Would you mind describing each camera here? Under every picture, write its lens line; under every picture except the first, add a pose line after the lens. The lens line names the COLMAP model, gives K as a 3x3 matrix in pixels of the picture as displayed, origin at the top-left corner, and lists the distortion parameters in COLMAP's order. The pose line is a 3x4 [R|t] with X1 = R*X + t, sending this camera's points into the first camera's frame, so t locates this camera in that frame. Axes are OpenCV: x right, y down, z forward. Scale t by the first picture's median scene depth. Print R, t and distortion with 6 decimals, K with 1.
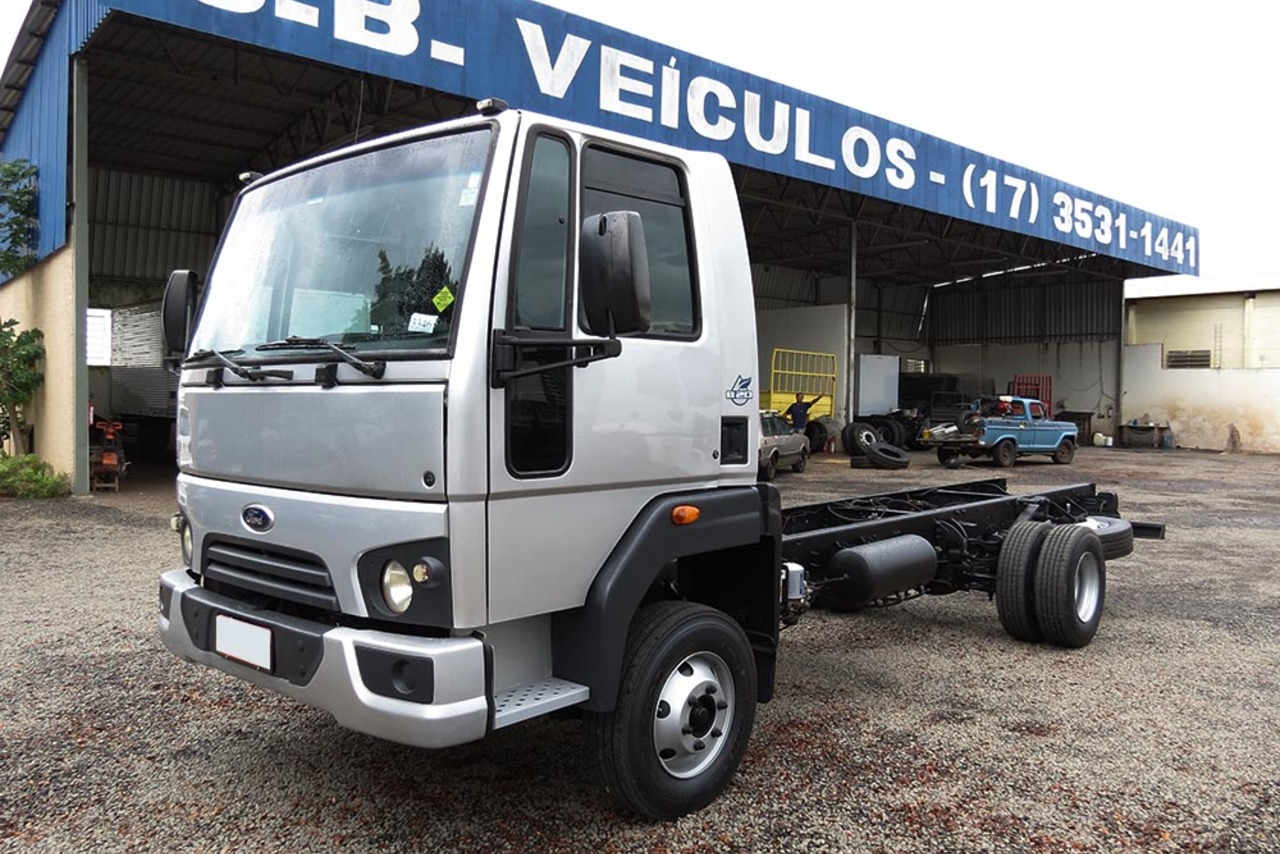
lens RADIAL K [[1057.2, 0, 641.5], [0, 1057.2, 416.5], [0, 0, 1]] dist [-0.019958, -0.001488]
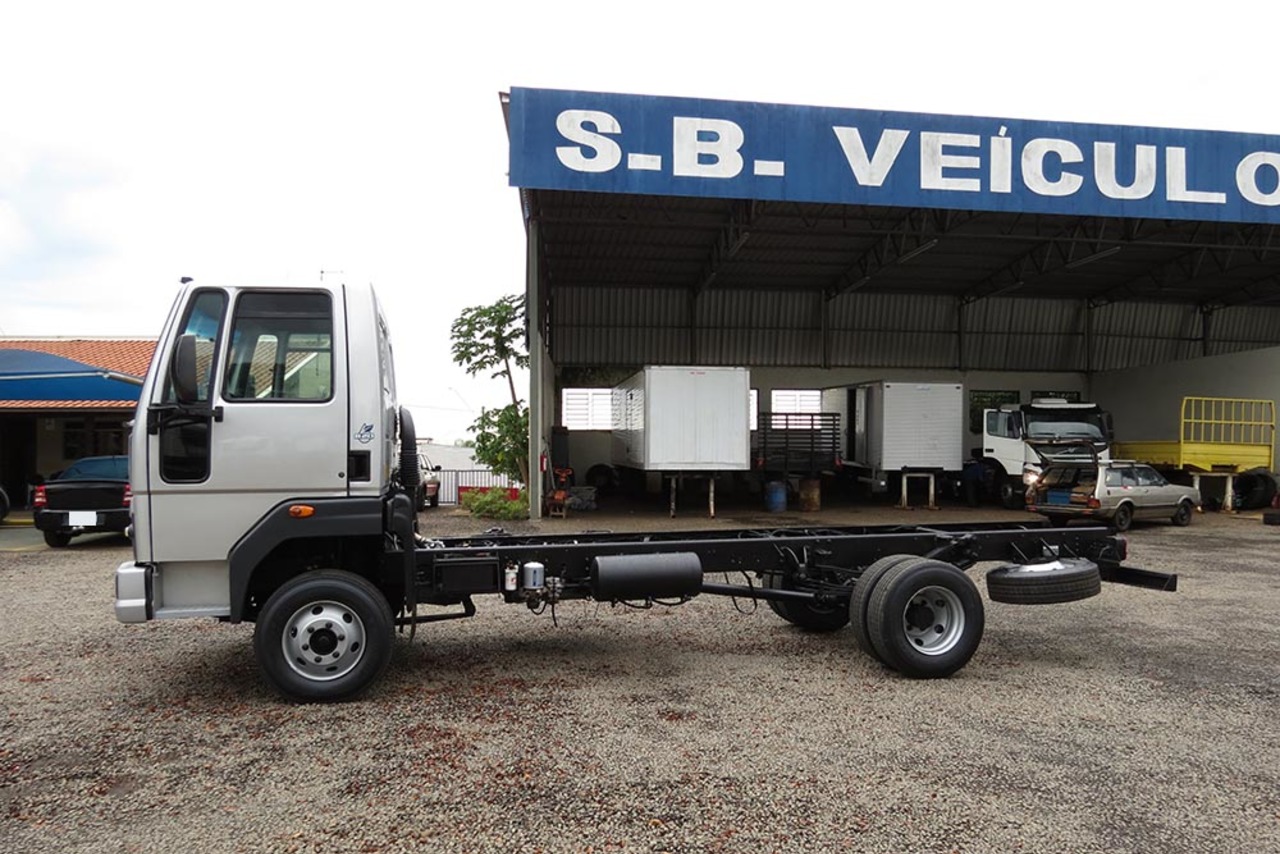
lens RADIAL K [[947.3, 0, 640.0], [0, 947.3, 427.0], [0, 0, 1]] dist [-0.005411, -0.003538]
pose [[0.805536, -0.023406, -0.592085, 0.287473], [-0.005057, 0.998912, -0.046369, 0.006454], [0.592525, 0.040346, 0.804541, 0.030747]]
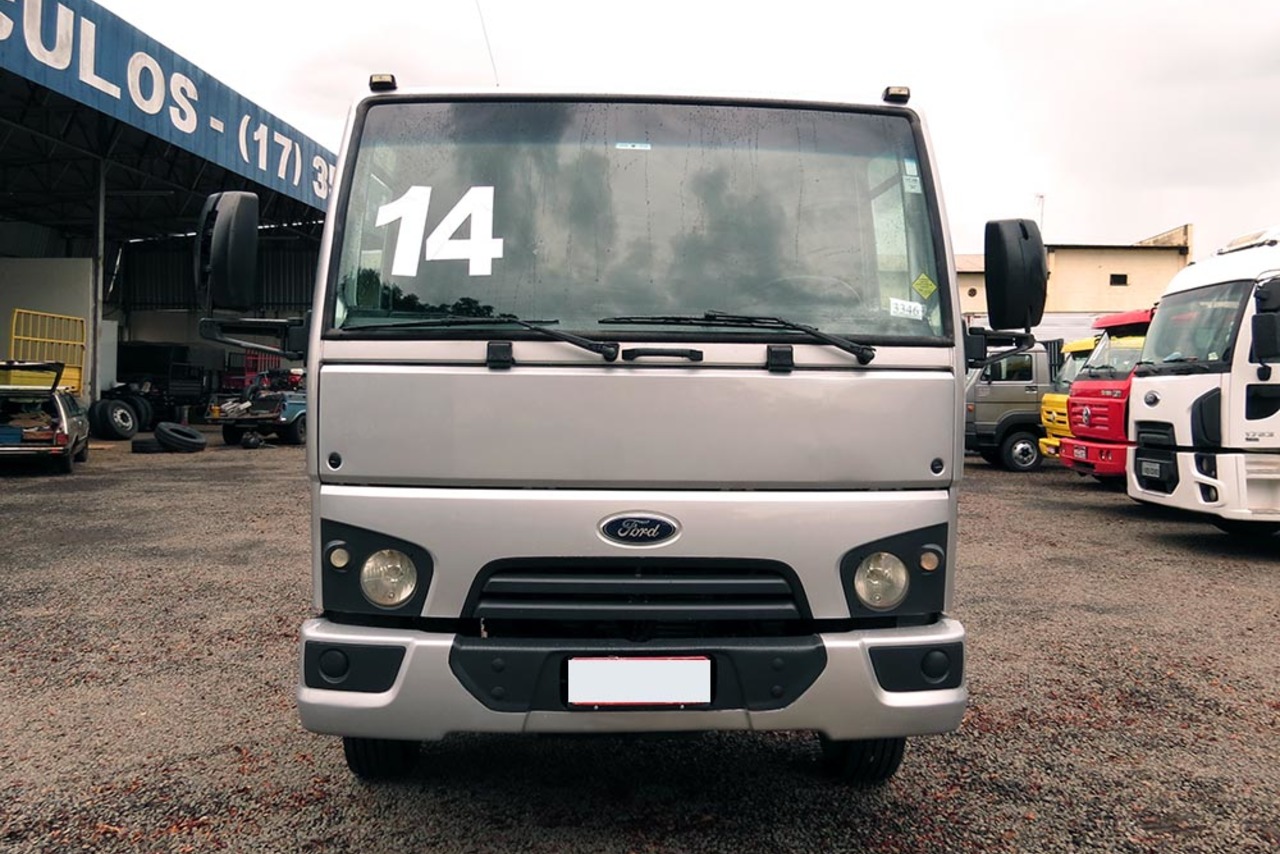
lens RADIAL K [[1157.4, 0, 638.9], [0, 1157.4, 400.3], [0, 0, 1]] dist [-0.076528, 0.101814]
pose [[0.710177, -0.015669, 0.703849, -0.188887], [0.008562, 0.999871, 0.013620, -0.003137], [-0.703971, -0.003646, 0.710219, 0.069296]]
